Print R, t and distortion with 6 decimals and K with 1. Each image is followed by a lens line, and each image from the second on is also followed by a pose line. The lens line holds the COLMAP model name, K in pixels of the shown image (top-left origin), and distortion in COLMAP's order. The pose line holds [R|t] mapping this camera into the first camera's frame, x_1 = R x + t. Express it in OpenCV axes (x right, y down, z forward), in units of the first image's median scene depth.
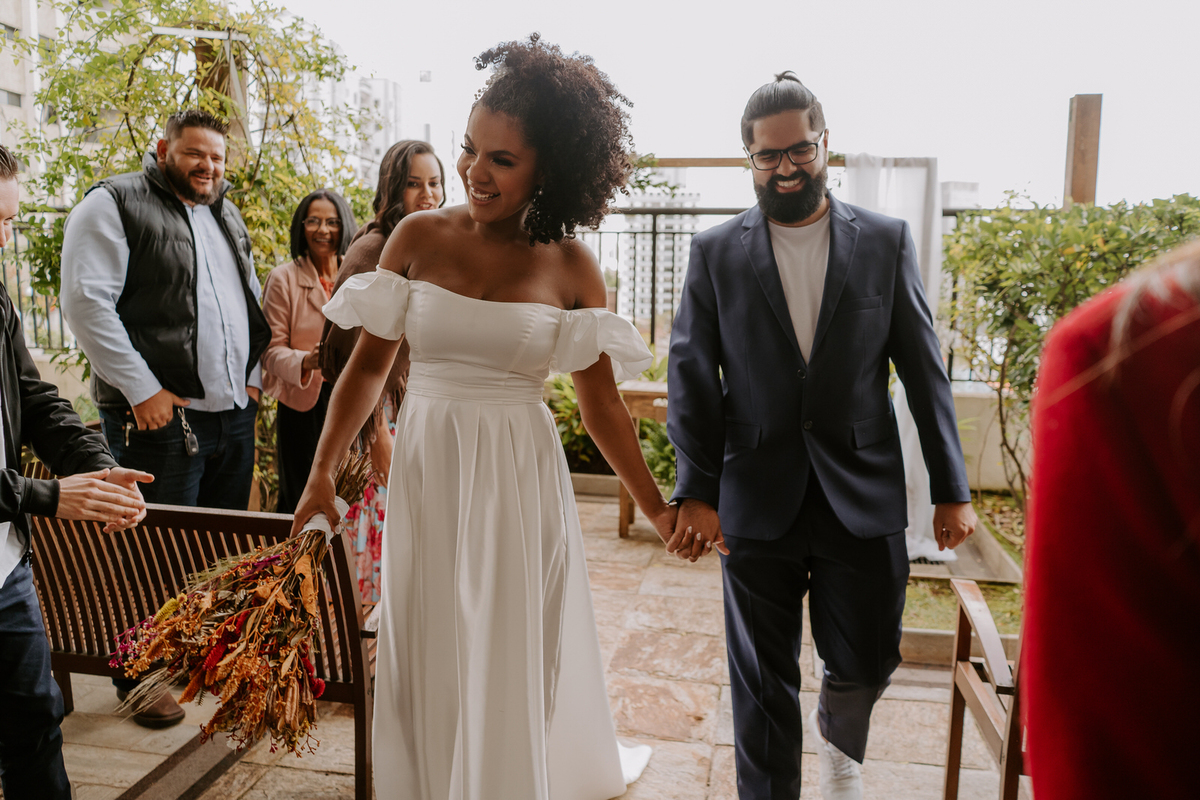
lens RADIAL K [[941.0, 0, 600.0], [0, 941.0, 400.0], [0, 0, 1]] dist [-0.011188, -0.000316]
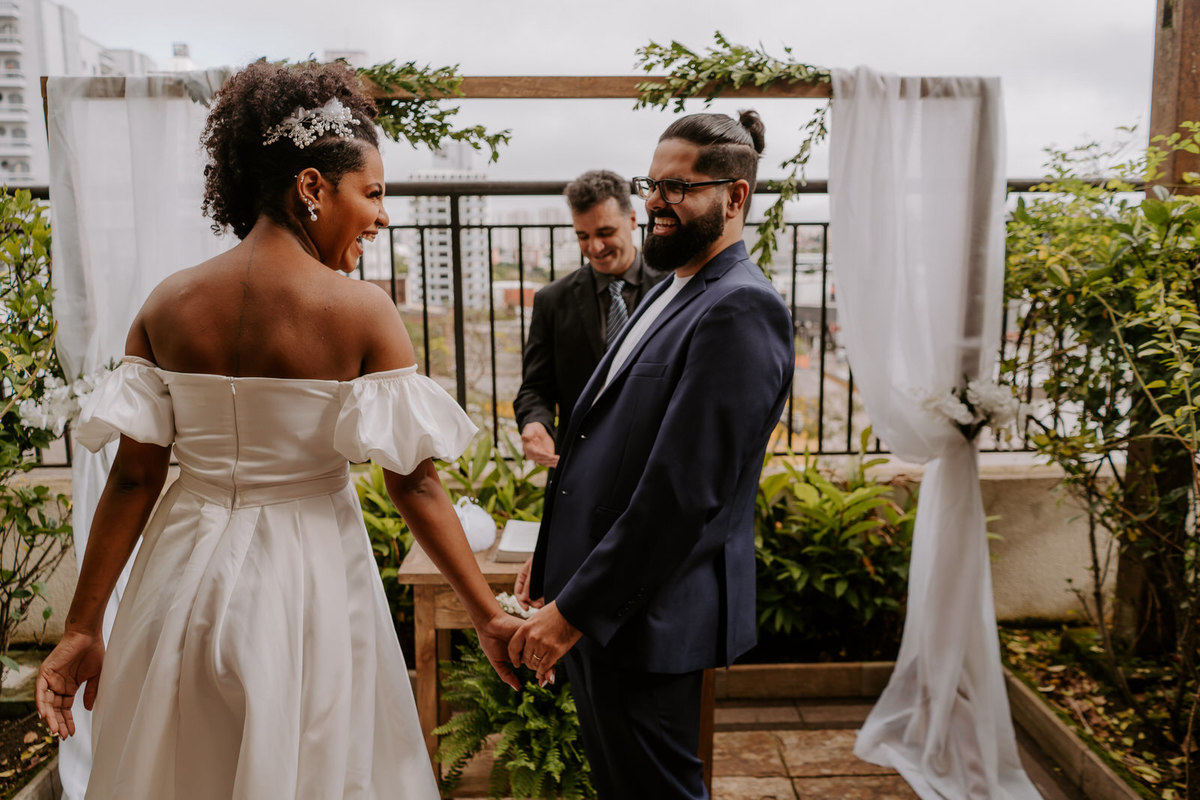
lens RADIAL K [[941.0, 0, 600.0], [0, 941.0, 400.0], [0, 0, 1]] dist [-0.011188, -0.000316]
pose [[0.975613, -0.056552, 0.212088, 0.019048], [0.052915, 0.998339, 0.022787, -0.095894], [-0.213025, -0.011009, 0.976985, 0.499307]]
